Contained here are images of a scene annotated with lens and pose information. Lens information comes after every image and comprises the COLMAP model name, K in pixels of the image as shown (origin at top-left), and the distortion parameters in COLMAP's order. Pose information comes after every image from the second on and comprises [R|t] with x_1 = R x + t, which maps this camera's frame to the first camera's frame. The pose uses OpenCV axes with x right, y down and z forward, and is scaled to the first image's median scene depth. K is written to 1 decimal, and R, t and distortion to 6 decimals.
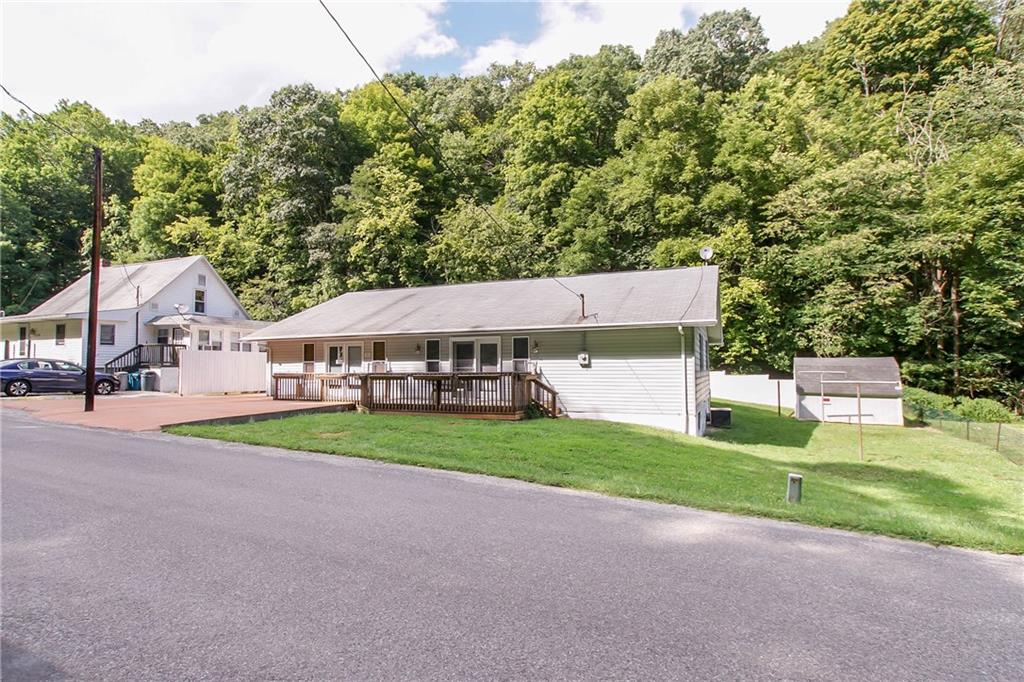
lens RADIAL K [[535.8, 0, 511.6], [0, 535.8, 344.4], [0, 0, 1]] dist [0.034393, 0.005665]
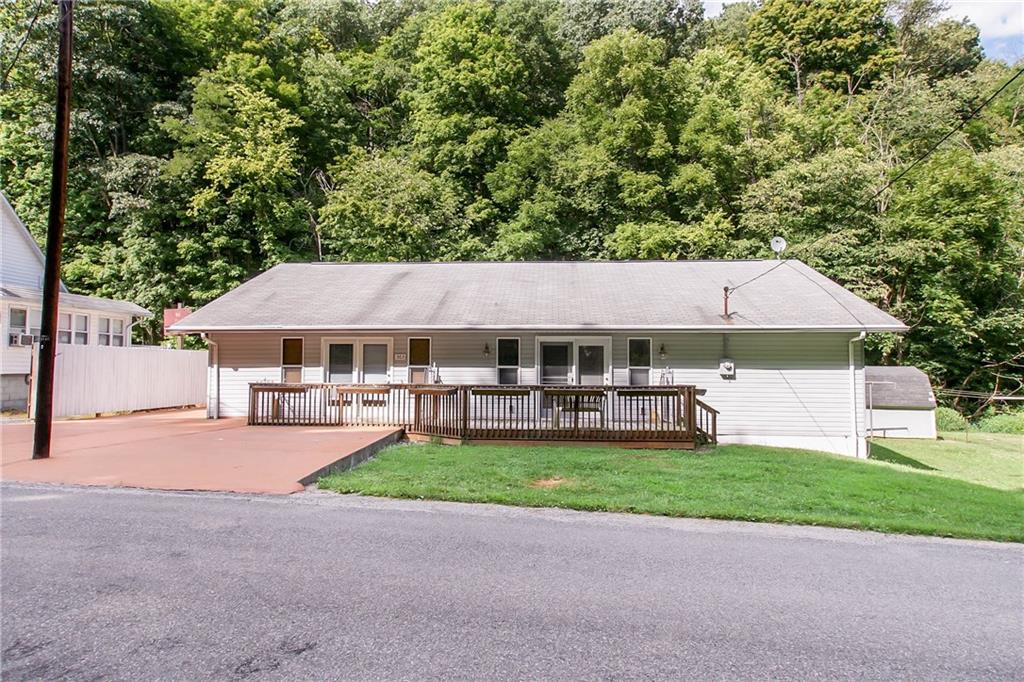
lens RADIAL K [[638.7, 0, 510.1], [0, 638.7, 342.2], [0, 0, 1]] dist [0.070179, 0.001699]
pose [[0.945954, 0.021142, 0.323610, -0.201007], [-0.022419, 0.999749, 0.000216, -0.002007], [-0.323524, -0.007459, 0.946191, 0.085957]]
